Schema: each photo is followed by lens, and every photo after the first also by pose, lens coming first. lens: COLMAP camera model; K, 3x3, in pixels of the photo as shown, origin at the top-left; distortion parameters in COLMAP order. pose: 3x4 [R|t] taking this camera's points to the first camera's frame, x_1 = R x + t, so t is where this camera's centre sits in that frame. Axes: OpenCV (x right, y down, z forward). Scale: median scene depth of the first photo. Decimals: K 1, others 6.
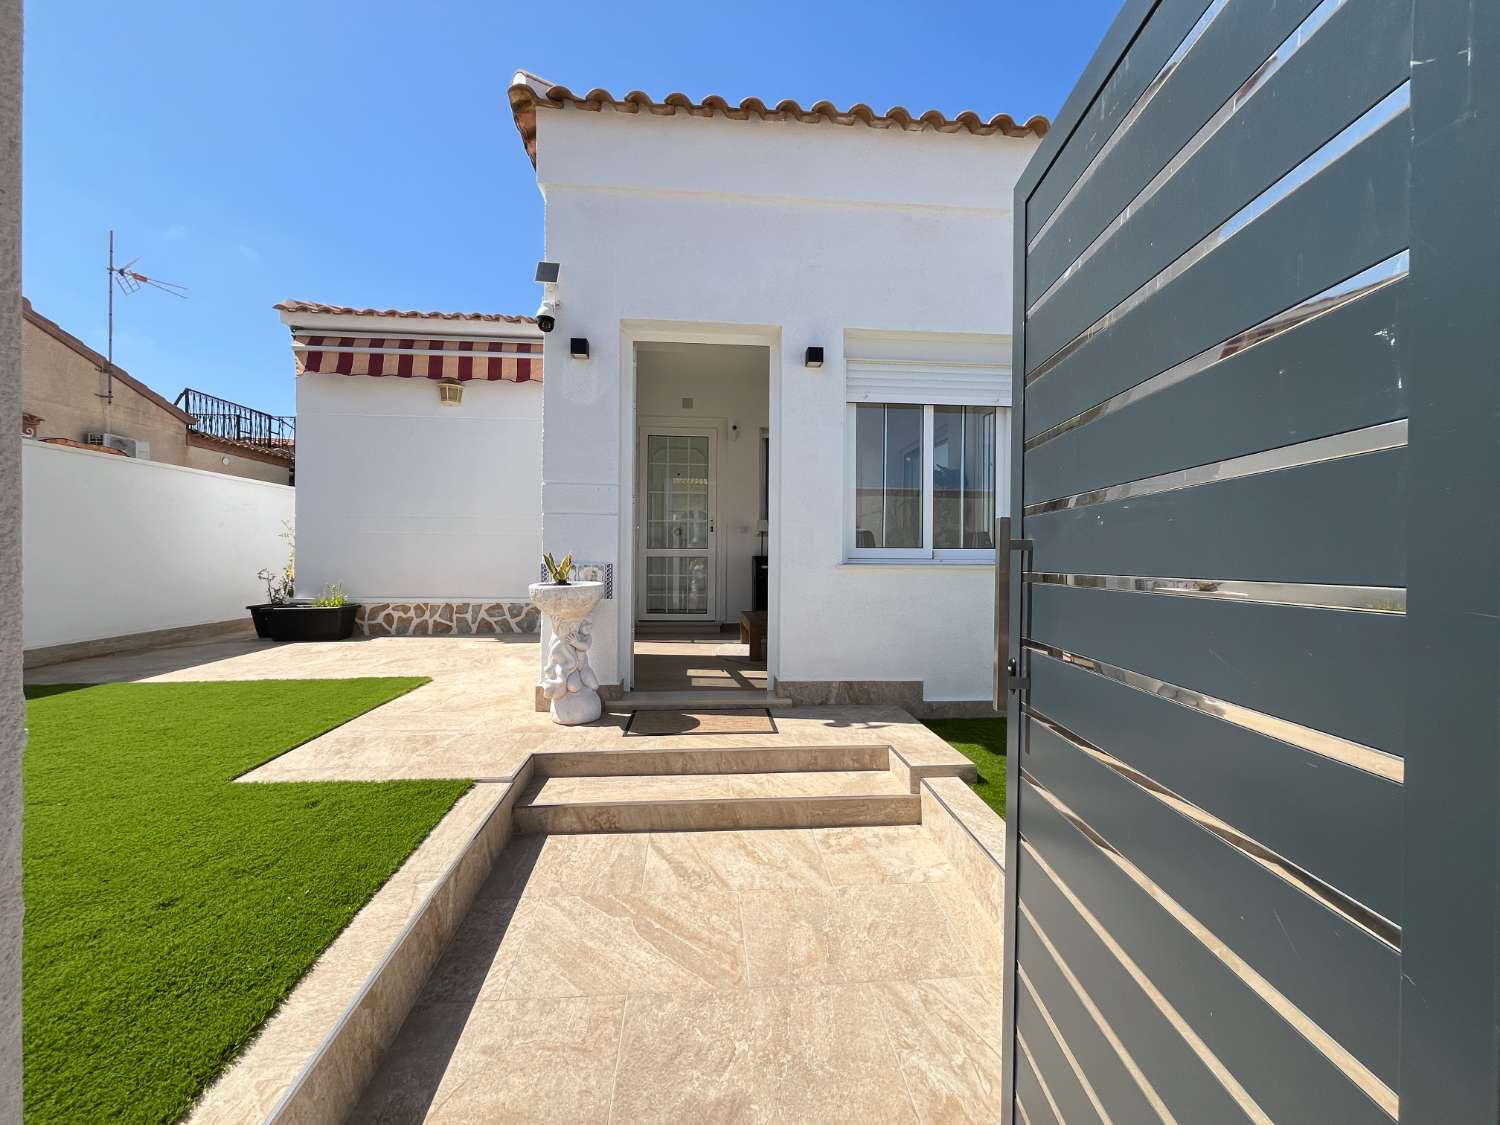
lens RADIAL K [[609.7, 0, 750.0], [0, 609.7, 562.5], [0, 0, 1]] dist [-0.003361, -0.000284]
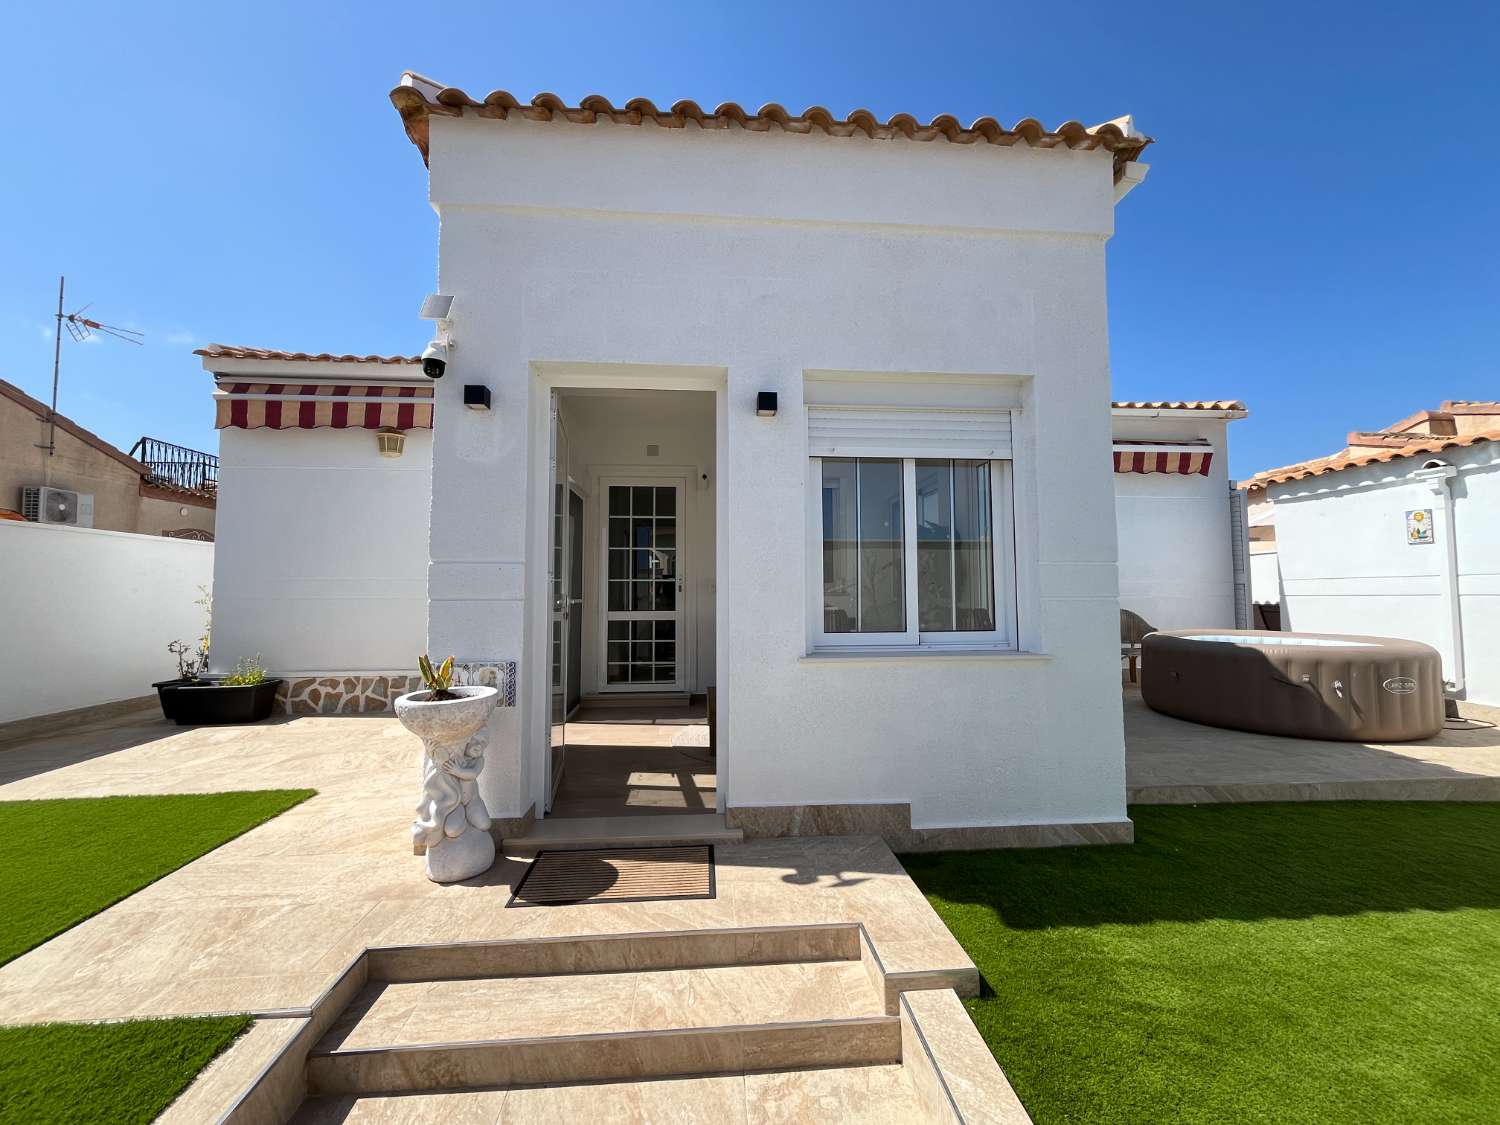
lens RADIAL K [[611.2, 0, 750.0], [0, 611.2, 562.5], [0, 0, 1]] dist [-0.001895, -0.000345]
pose [[0.999935, -0.011201, -0.001977, 0.083177], [0.011066, 0.998221, -0.058592, -0.077095], [0.002630, 0.058566, 0.998280, 0.192951]]
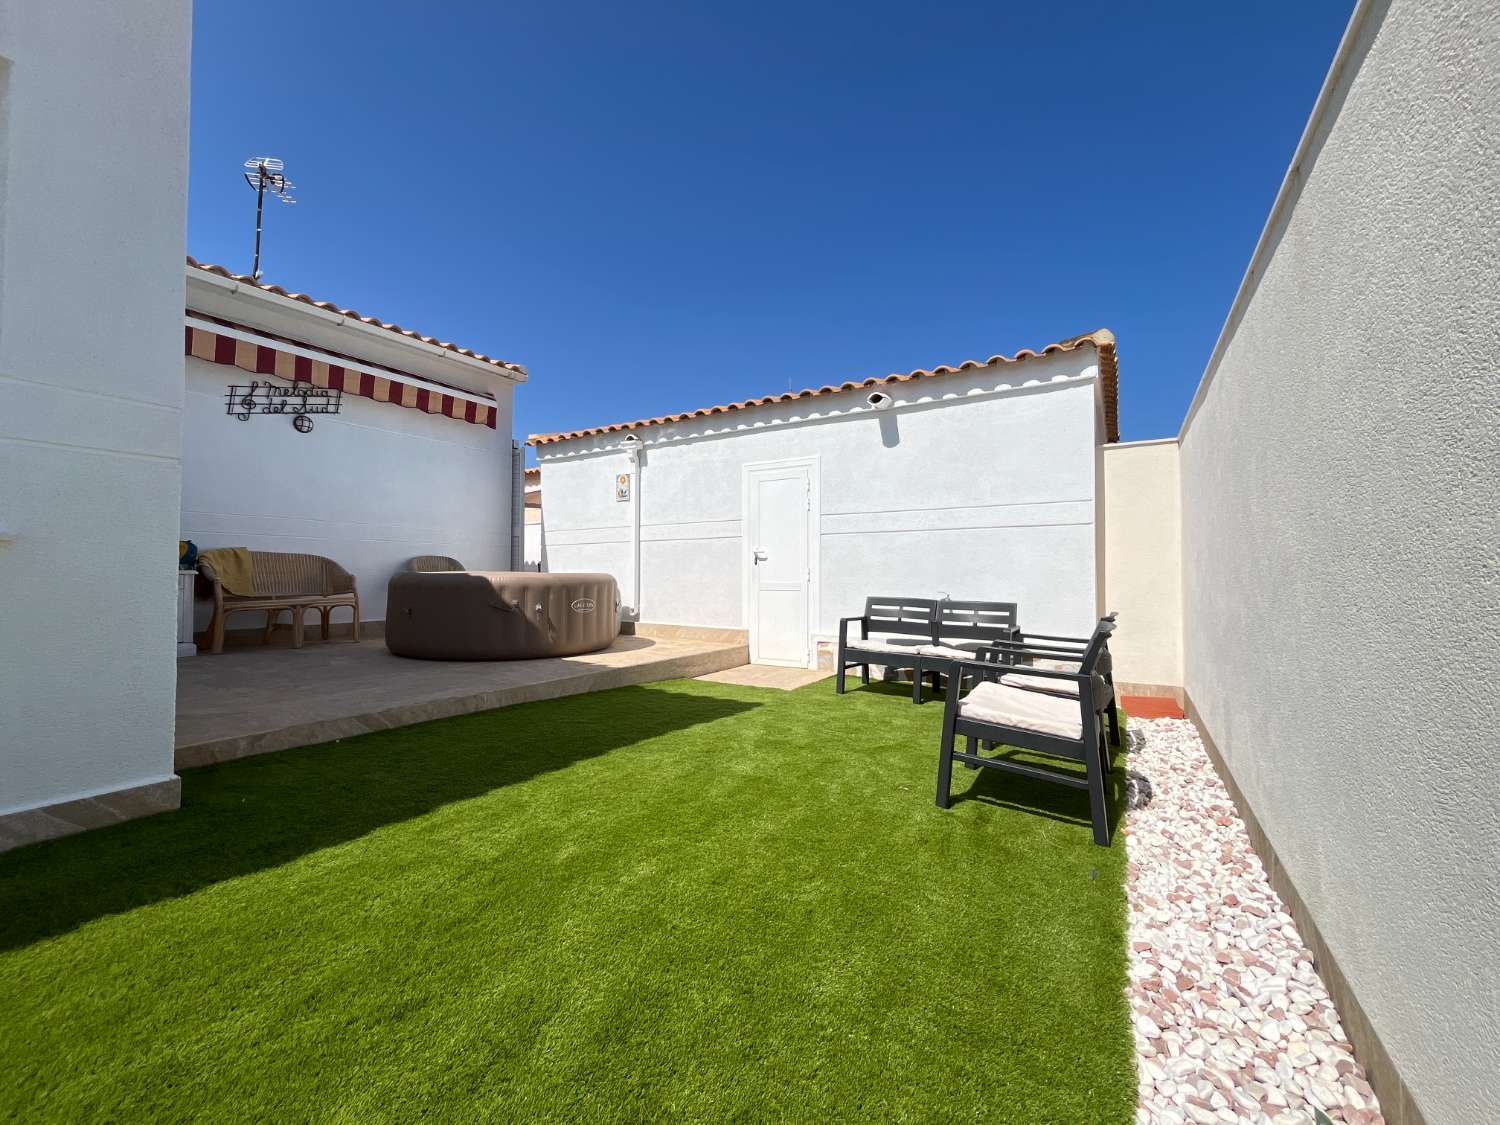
lens RADIAL K [[611.2, 0, 750.0], [0, 611.2, 562.5], [0, 0, 1]] dist [-0.001895, -0.000345]
pose [[0.591094, 0.011403, 0.806522, 0.439958], [0.007539, 0.999778, -0.019661, 0.039294], [-0.806568, 0.017702, 0.590877, 0.256587]]
